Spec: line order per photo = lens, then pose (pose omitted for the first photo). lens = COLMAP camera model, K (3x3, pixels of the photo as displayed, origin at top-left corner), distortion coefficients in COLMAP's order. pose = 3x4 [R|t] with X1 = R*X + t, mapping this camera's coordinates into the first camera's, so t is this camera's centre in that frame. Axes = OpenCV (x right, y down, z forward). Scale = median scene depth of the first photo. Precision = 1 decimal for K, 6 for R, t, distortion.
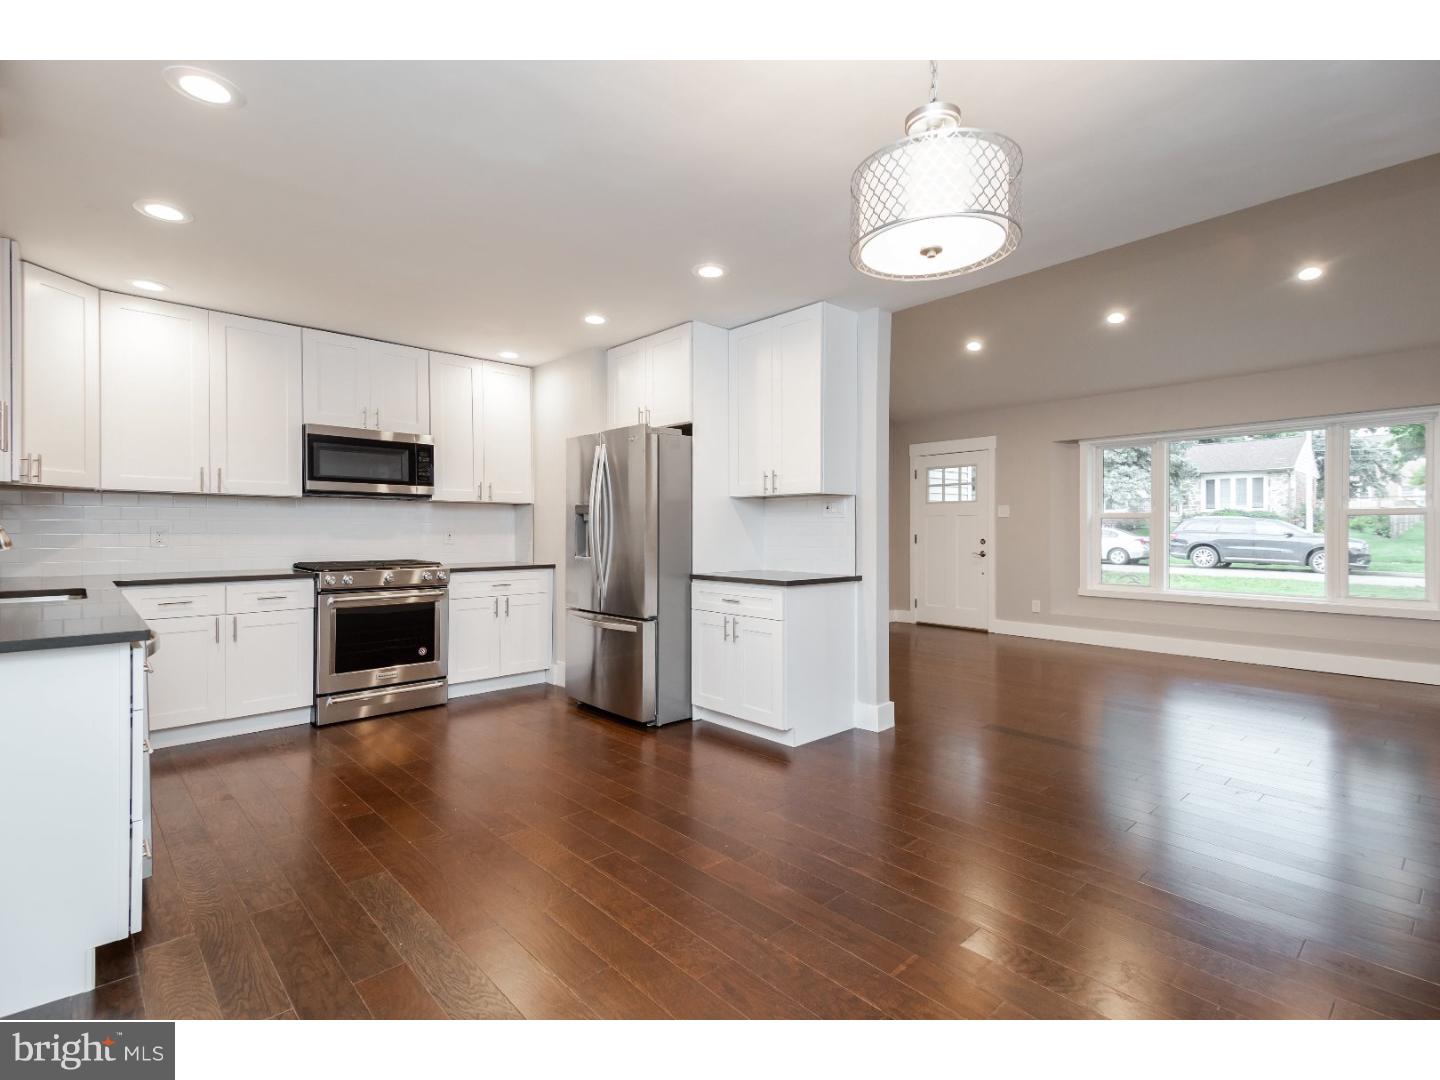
lens RADIAL K [[702.7, 0, 732.3], [0, 702.7, 534.2], [0, 0, 1]] dist [0.051286, -0.000018]
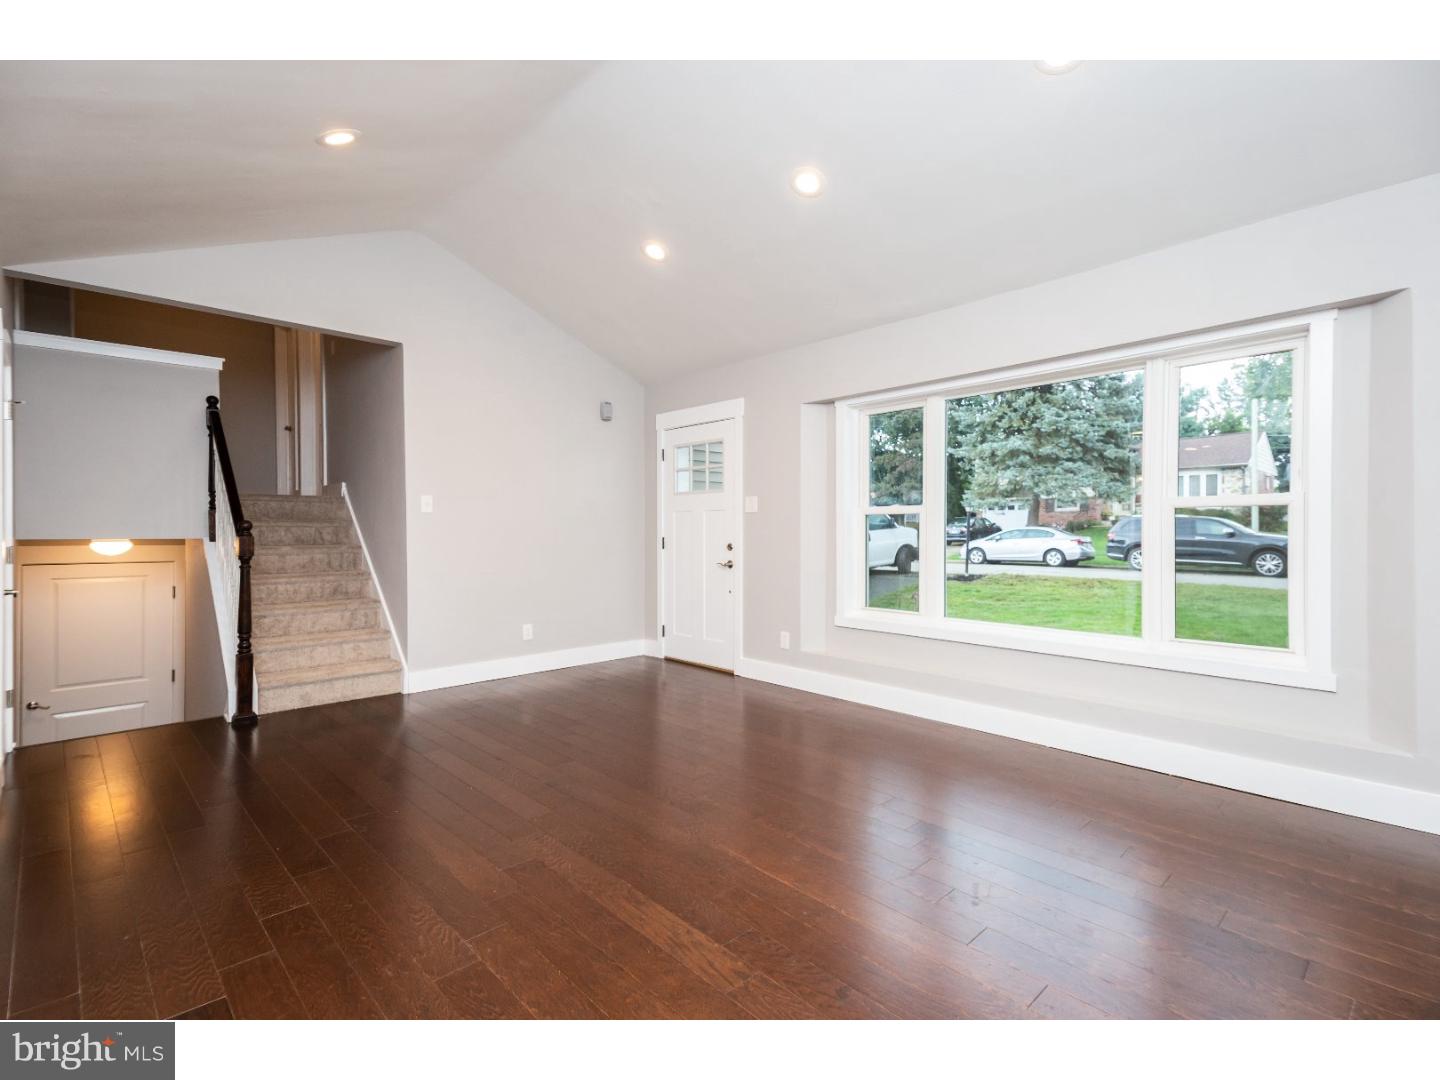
lens RADIAL K [[686.3, 0, 720.2], [0, 686.3, 526.1], [0, 0, 1]] dist [0.050558, -0.000327]
pose [[1.000000, -0.000479, -0.000740, 0.107403], [0.000472, 0.999946, -0.010381, -0.001041], [0.000745, 0.010381, 0.999946, 0.096184]]
